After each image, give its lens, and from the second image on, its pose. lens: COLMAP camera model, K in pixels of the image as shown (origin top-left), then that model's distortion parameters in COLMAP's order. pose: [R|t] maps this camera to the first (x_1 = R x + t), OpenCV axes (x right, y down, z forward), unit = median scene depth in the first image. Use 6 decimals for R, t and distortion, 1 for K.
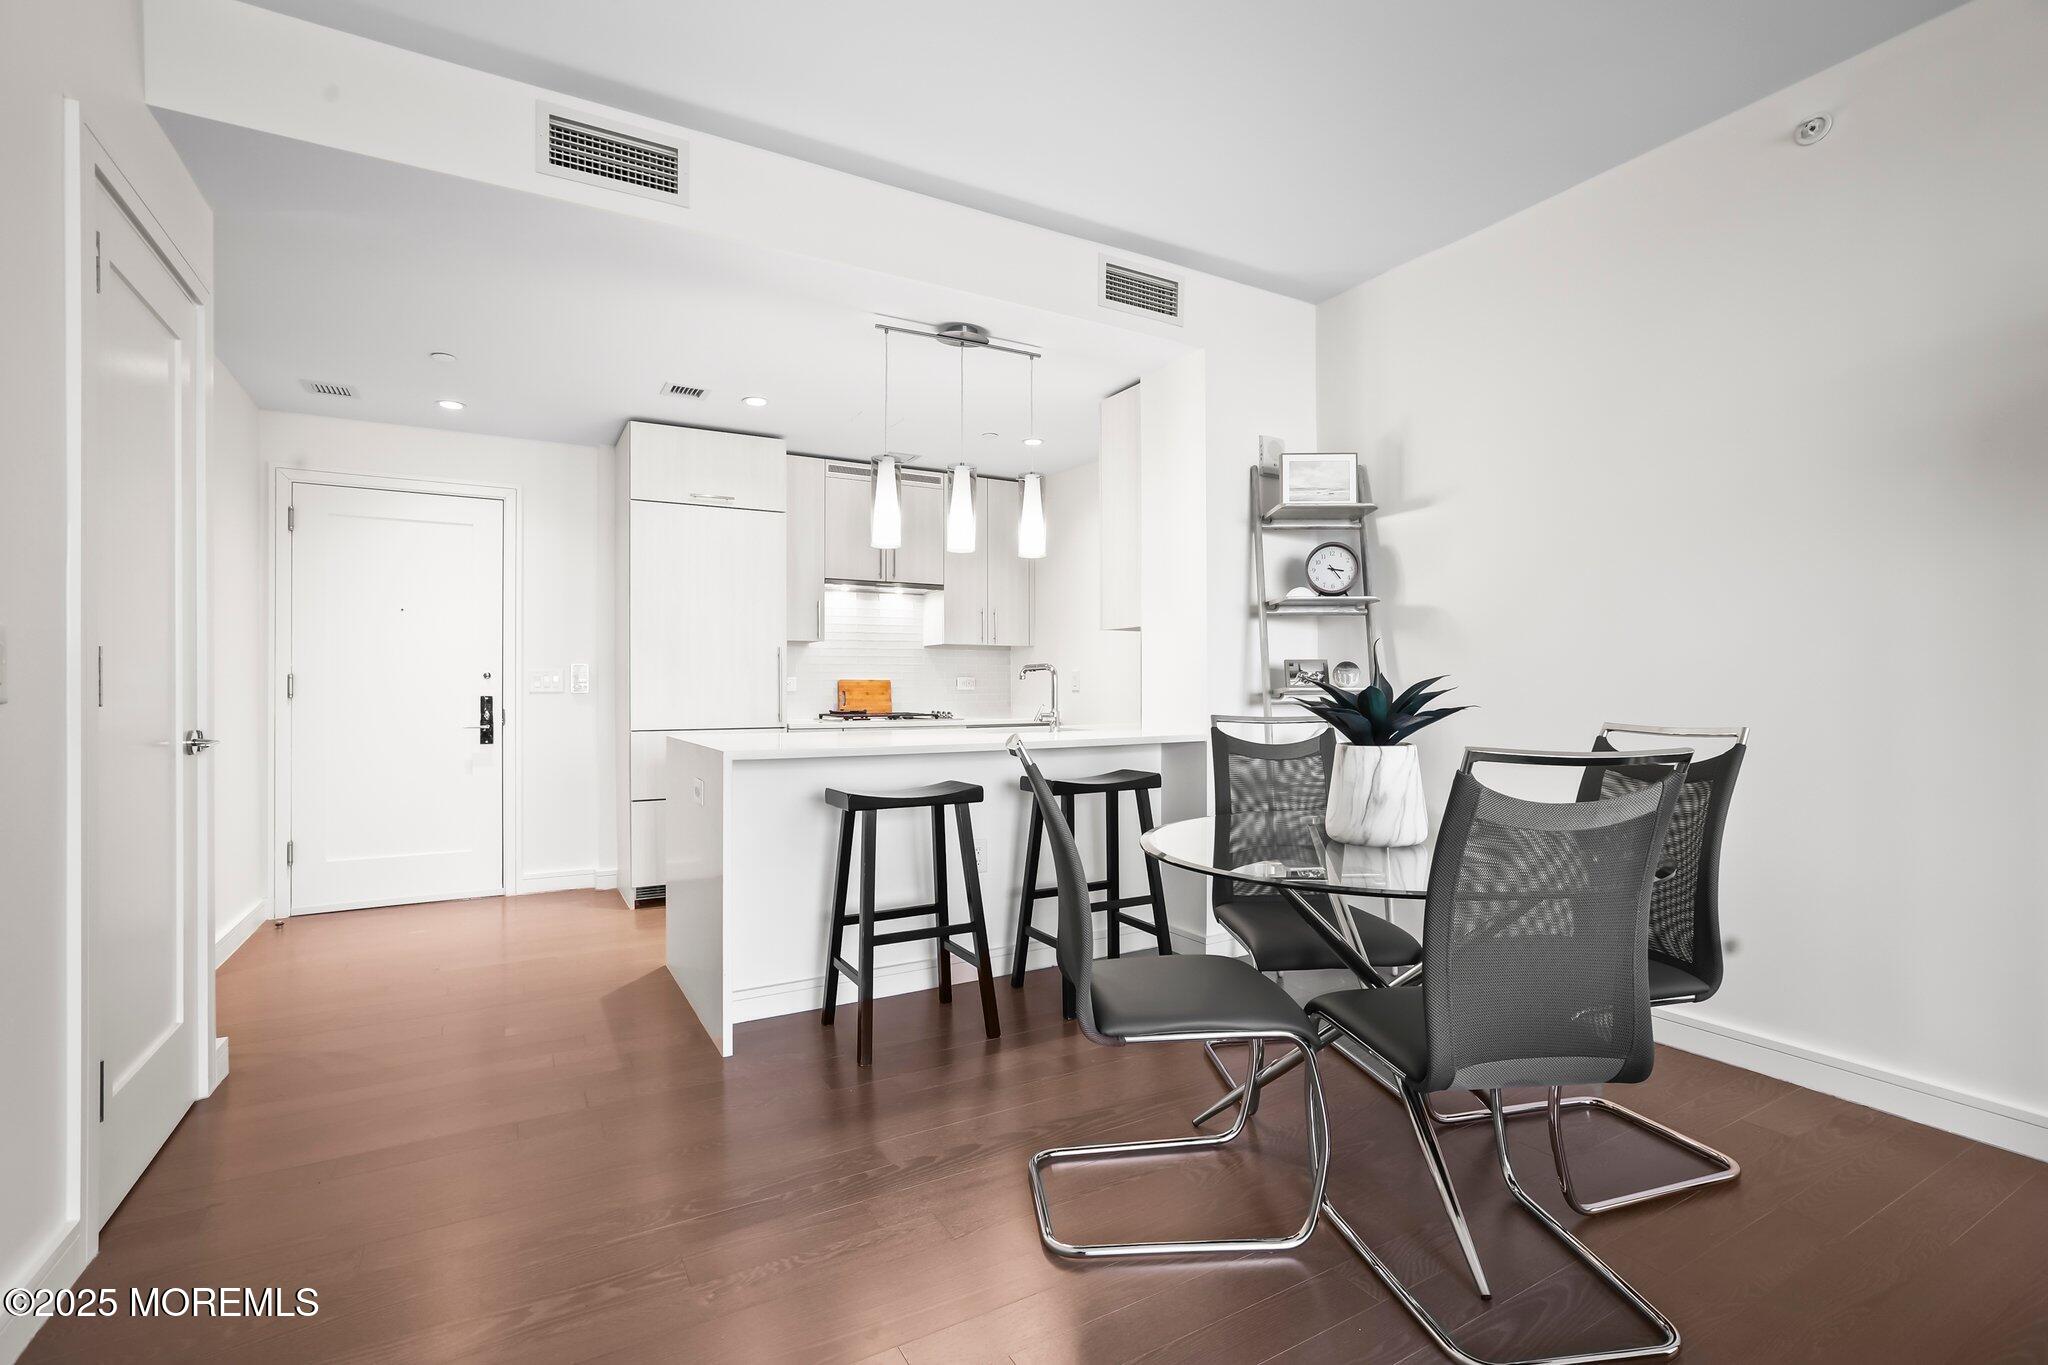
lens RADIAL K [[932.6, 0, 1019.6], [0, 932.6, 685.3], [0, 0, 1]] dist [-0.029755, 0.013264]
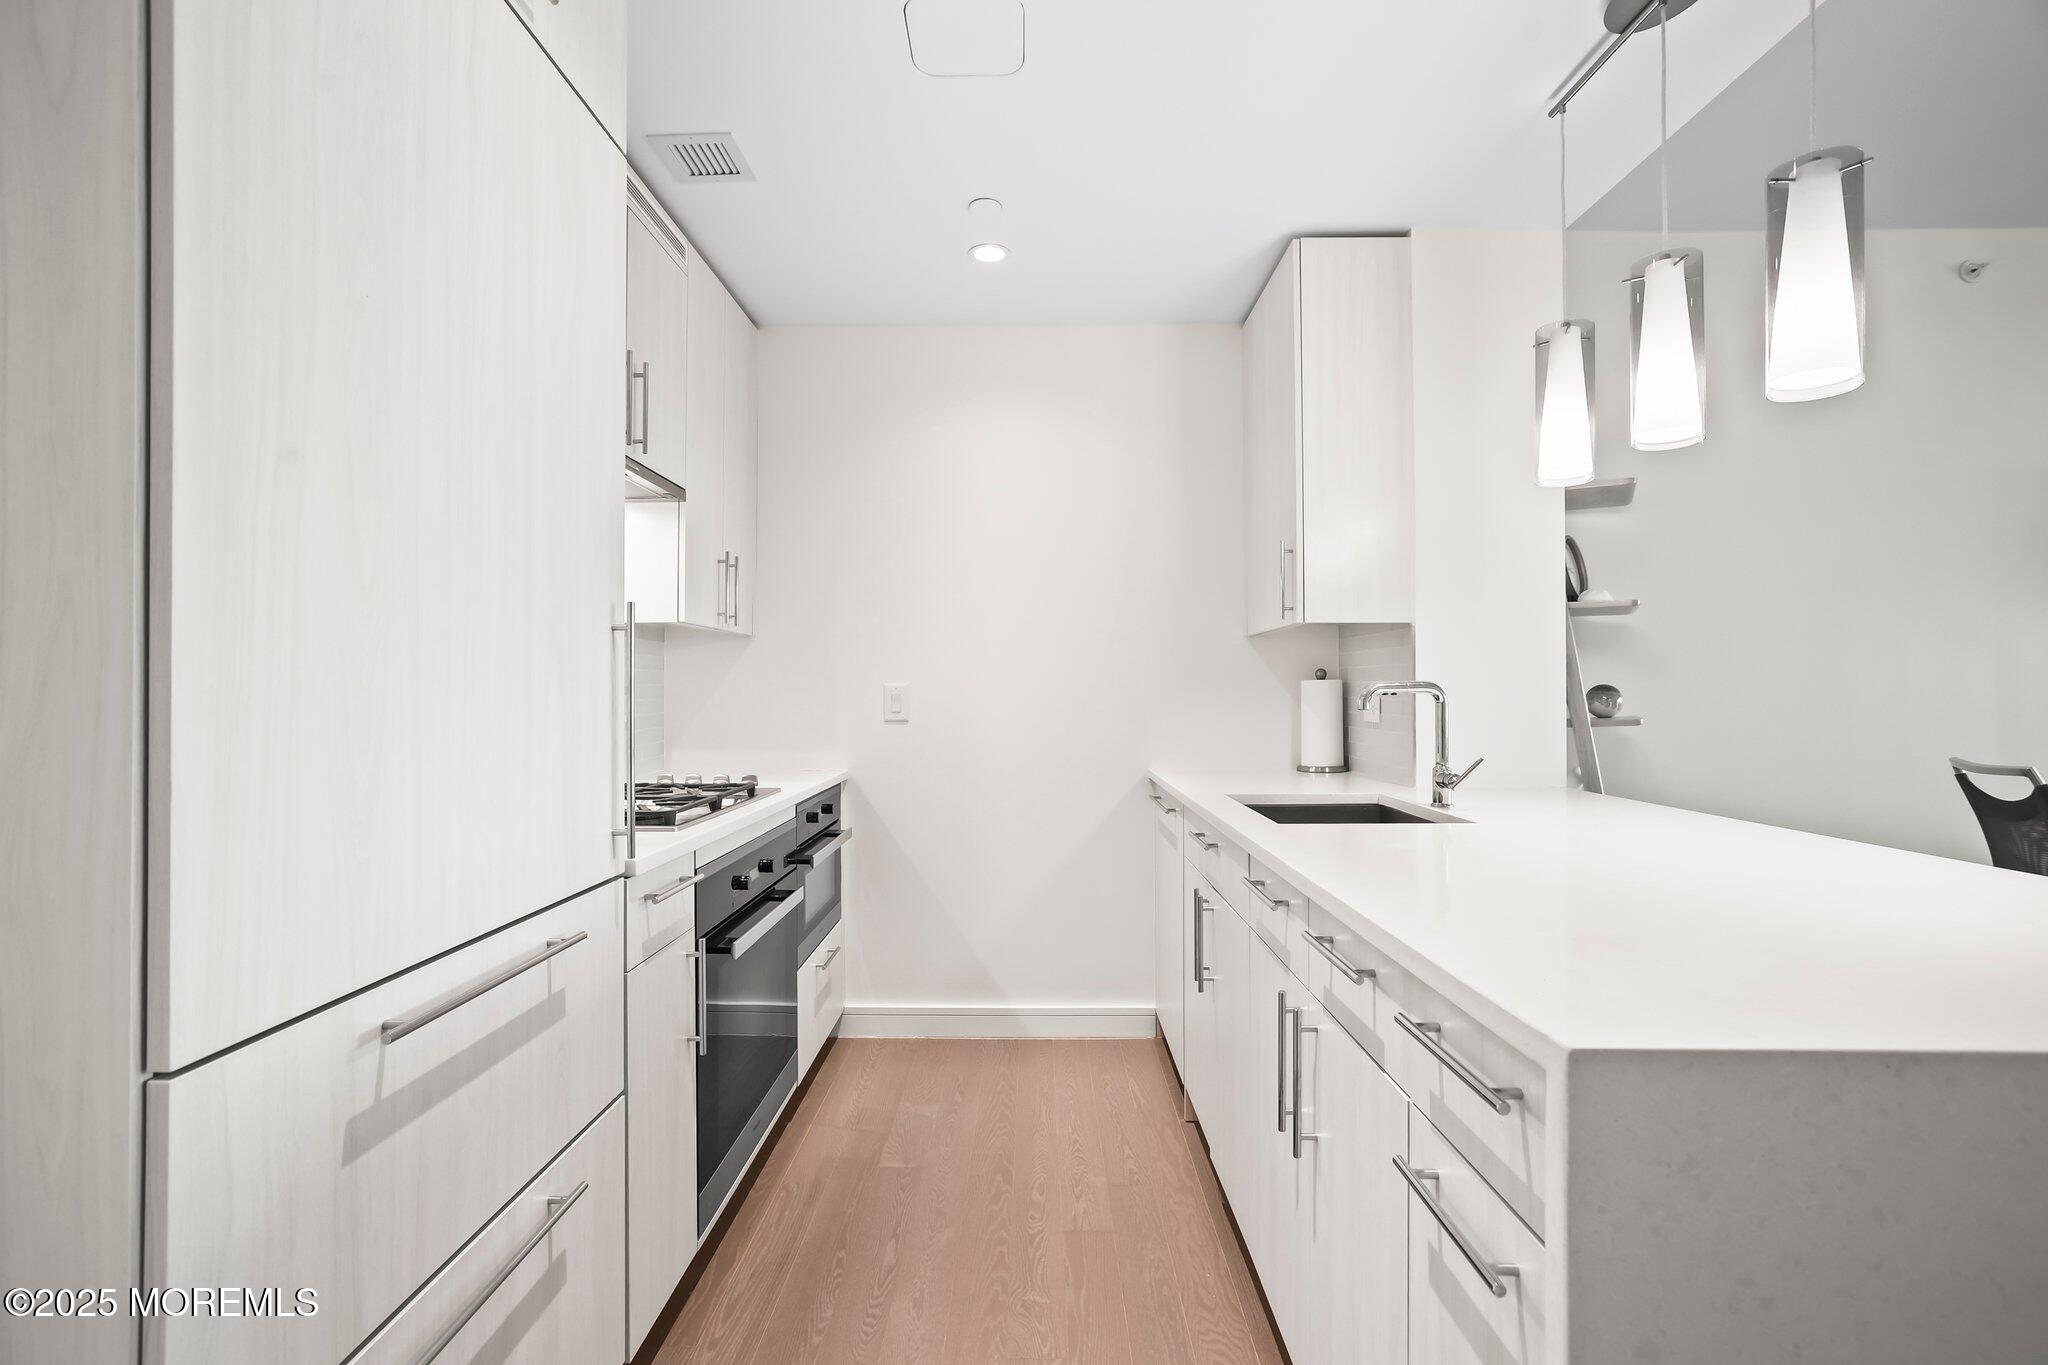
lens RADIAL K [[932.6, 0, 1012.2], [0, 932.6, 680.7], [0, 0, 1]] dist [-0.029755, 0.013264]
pose [[0.508807, 0.011804, 0.860799, -0.473774], [-0.001405, 0.999916, -0.012881, -0.013351], [-0.860879, 0.005345, 0.508781, 0.794790]]
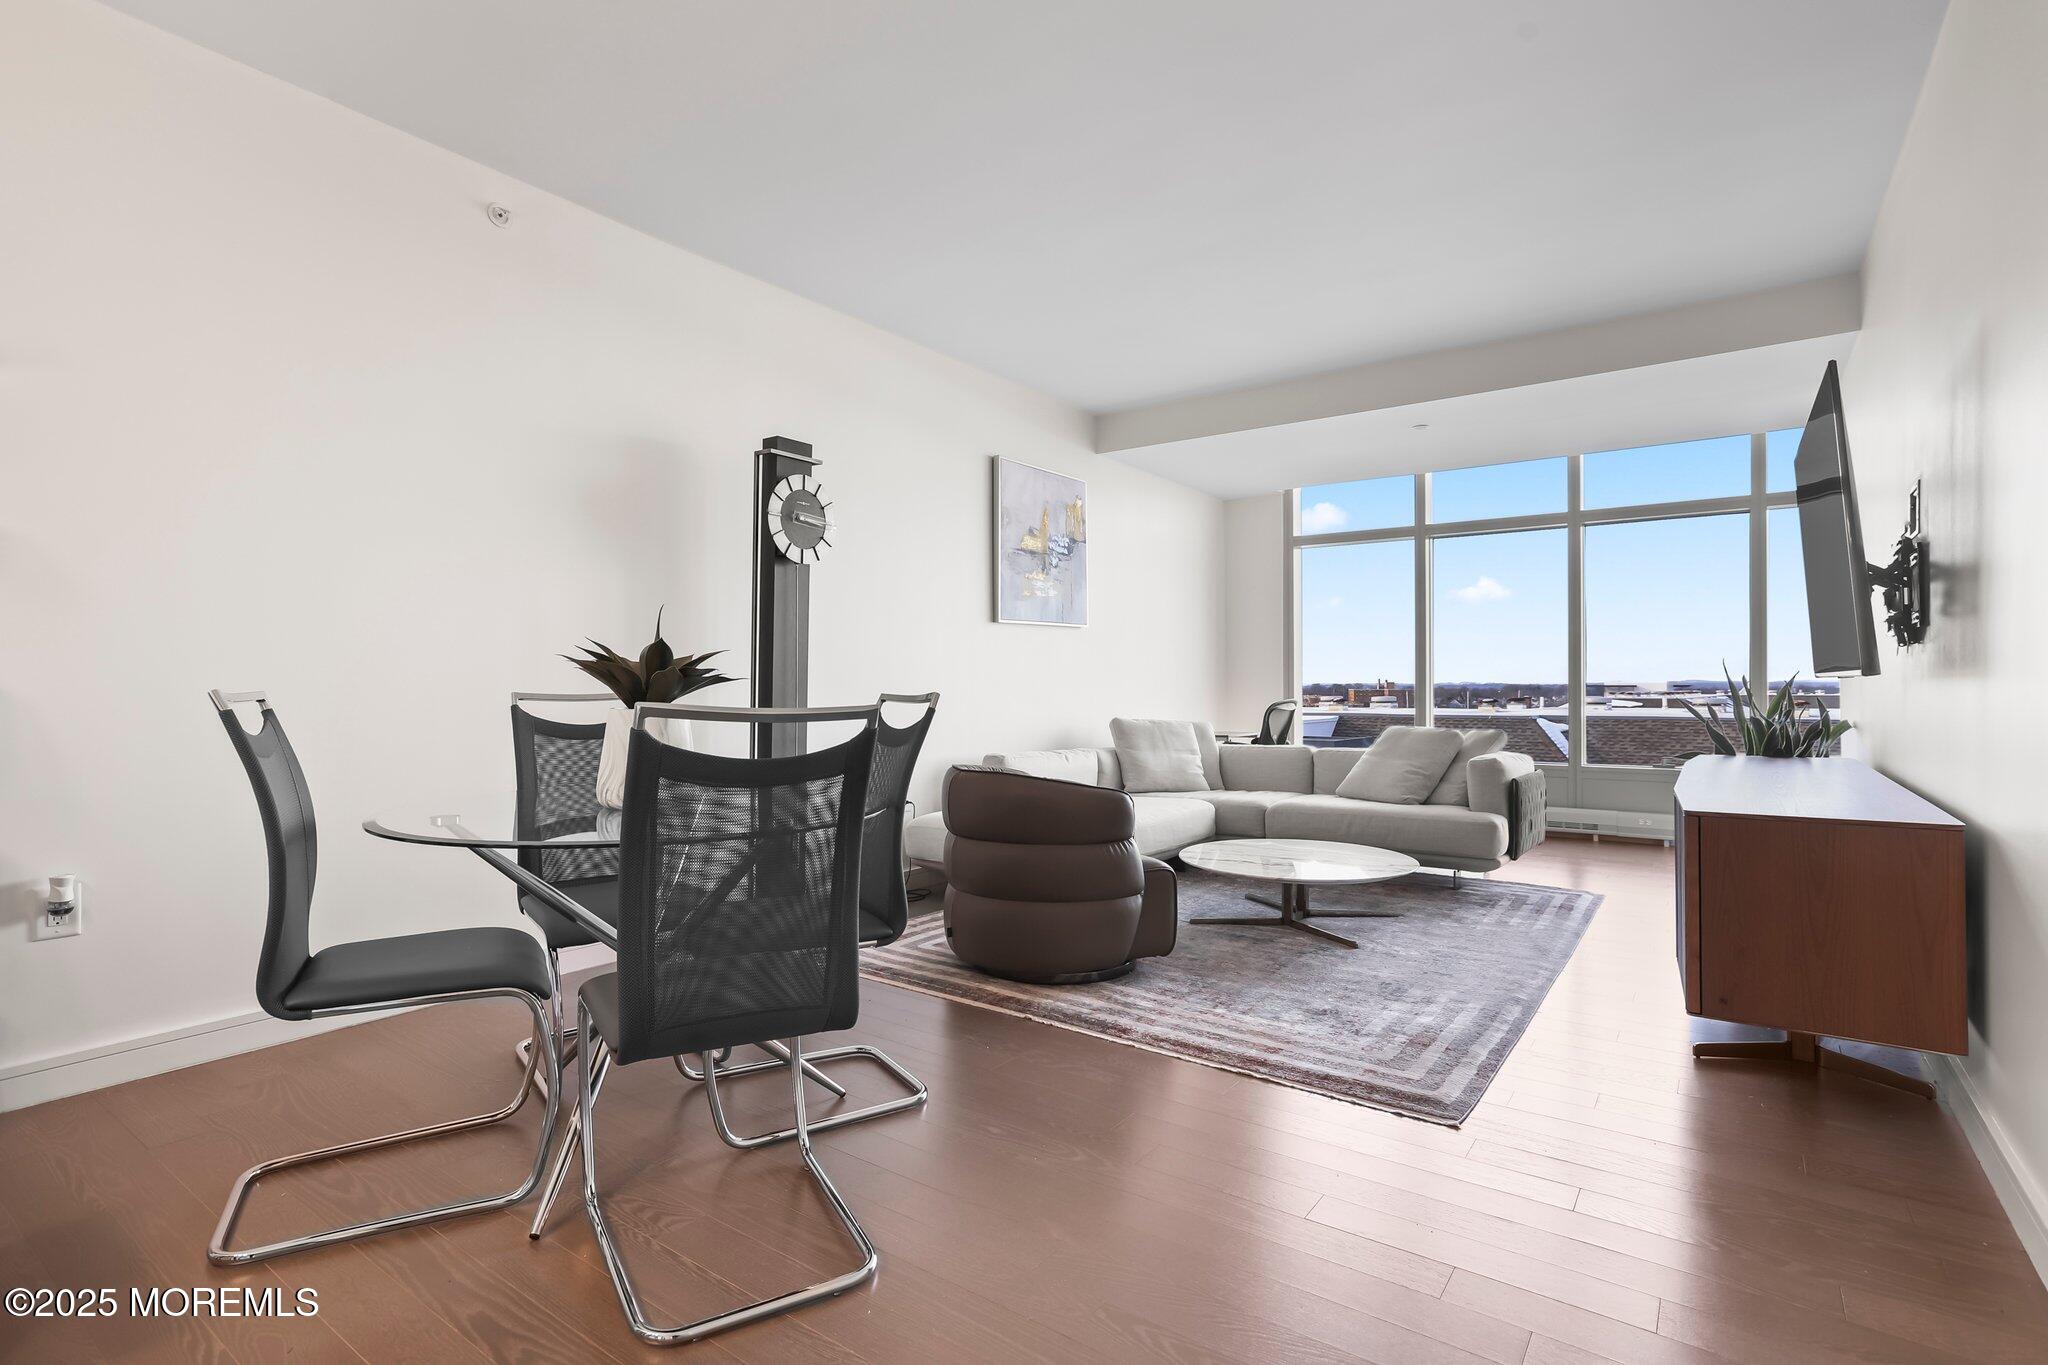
lens RADIAL K [[997.0, 0, 1026.2], [0, 997.0, 683.2], [0, 0, 1]] dist [-0.017448, 0.006762]
pose [[-0.421183, 0.005872, 0.906957, -0.343714], [0.000599, 0.999981, -0.006195, 0.019098], [-0.906976, -0.002066, -0.421178, 0.488358]]
